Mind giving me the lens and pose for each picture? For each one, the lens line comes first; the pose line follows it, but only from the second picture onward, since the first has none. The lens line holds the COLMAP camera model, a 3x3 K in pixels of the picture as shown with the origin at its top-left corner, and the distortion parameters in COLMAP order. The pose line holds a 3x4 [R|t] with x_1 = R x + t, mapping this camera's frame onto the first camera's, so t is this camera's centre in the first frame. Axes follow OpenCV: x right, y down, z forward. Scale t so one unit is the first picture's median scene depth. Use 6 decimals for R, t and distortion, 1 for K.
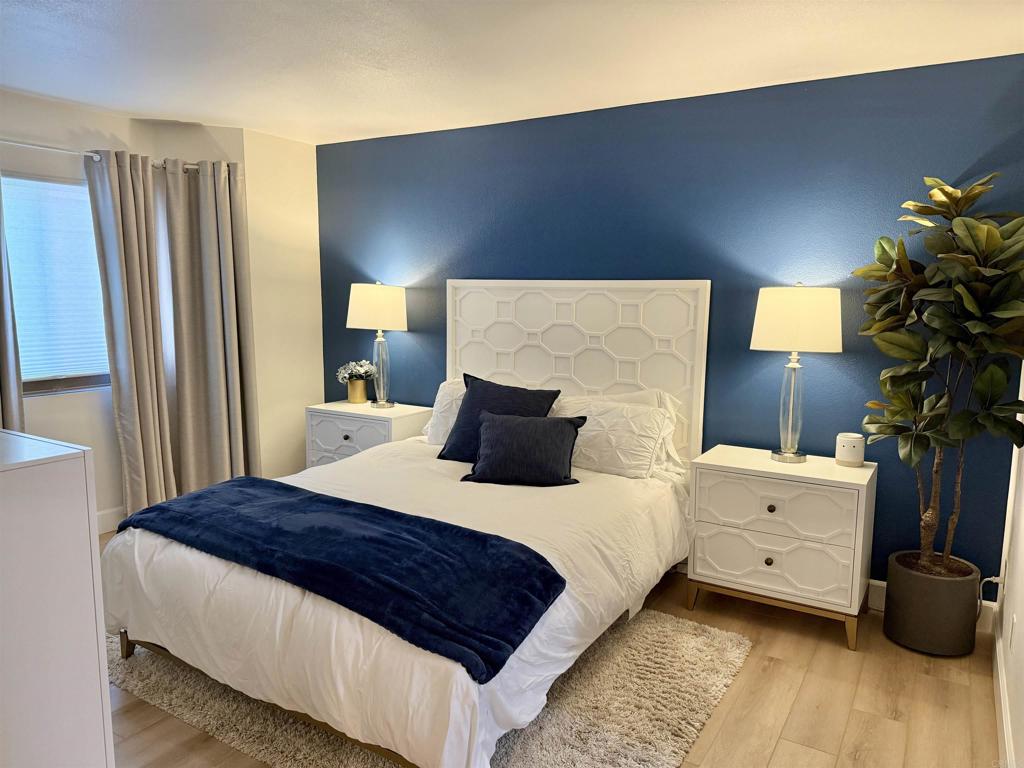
lens RADIAL K [[713.4, 0, 512.0], [0, 713.4, 384.0], [0, 0, 1]] dist [0.117244, -0.133645]
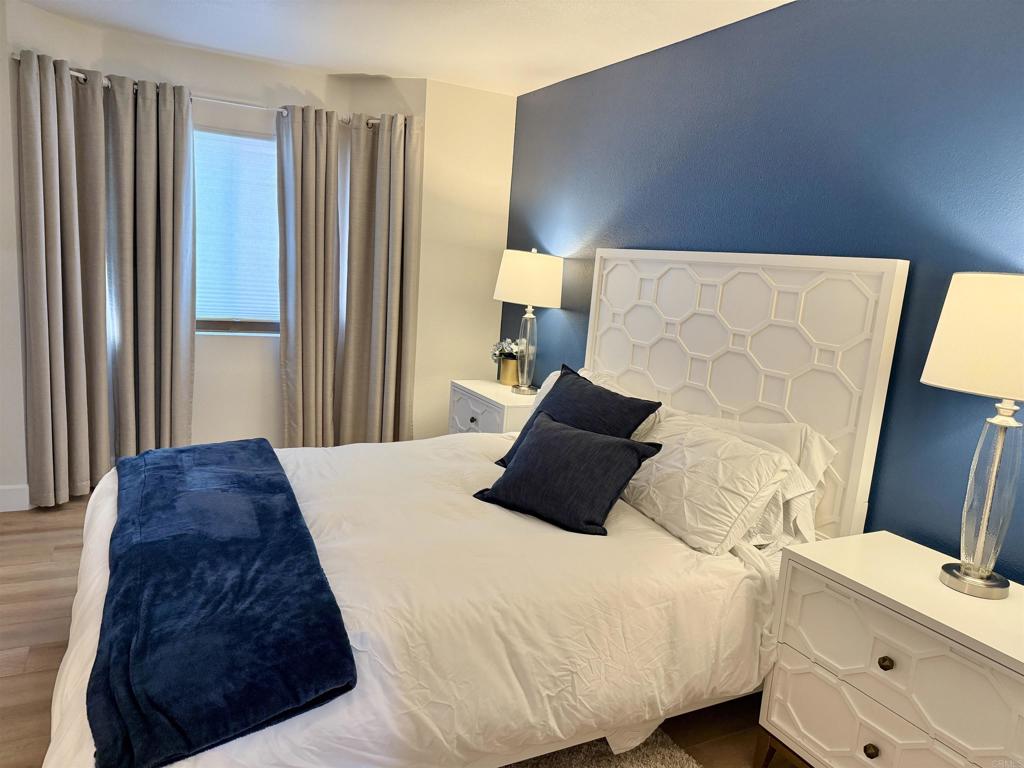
lens RADIAL K [[716.0, 0, 507.3], [0, 716.0, 388.5], [0, 0, 1]] dist [0.122518, -0.194427]
pose [[0.851888, 0.145530, -0.503099, 0.278193], [-0.134100, 0.989205, 0.059077, -0.026083], [0.506265, 0.017138, 0.862207, 0.274613]]
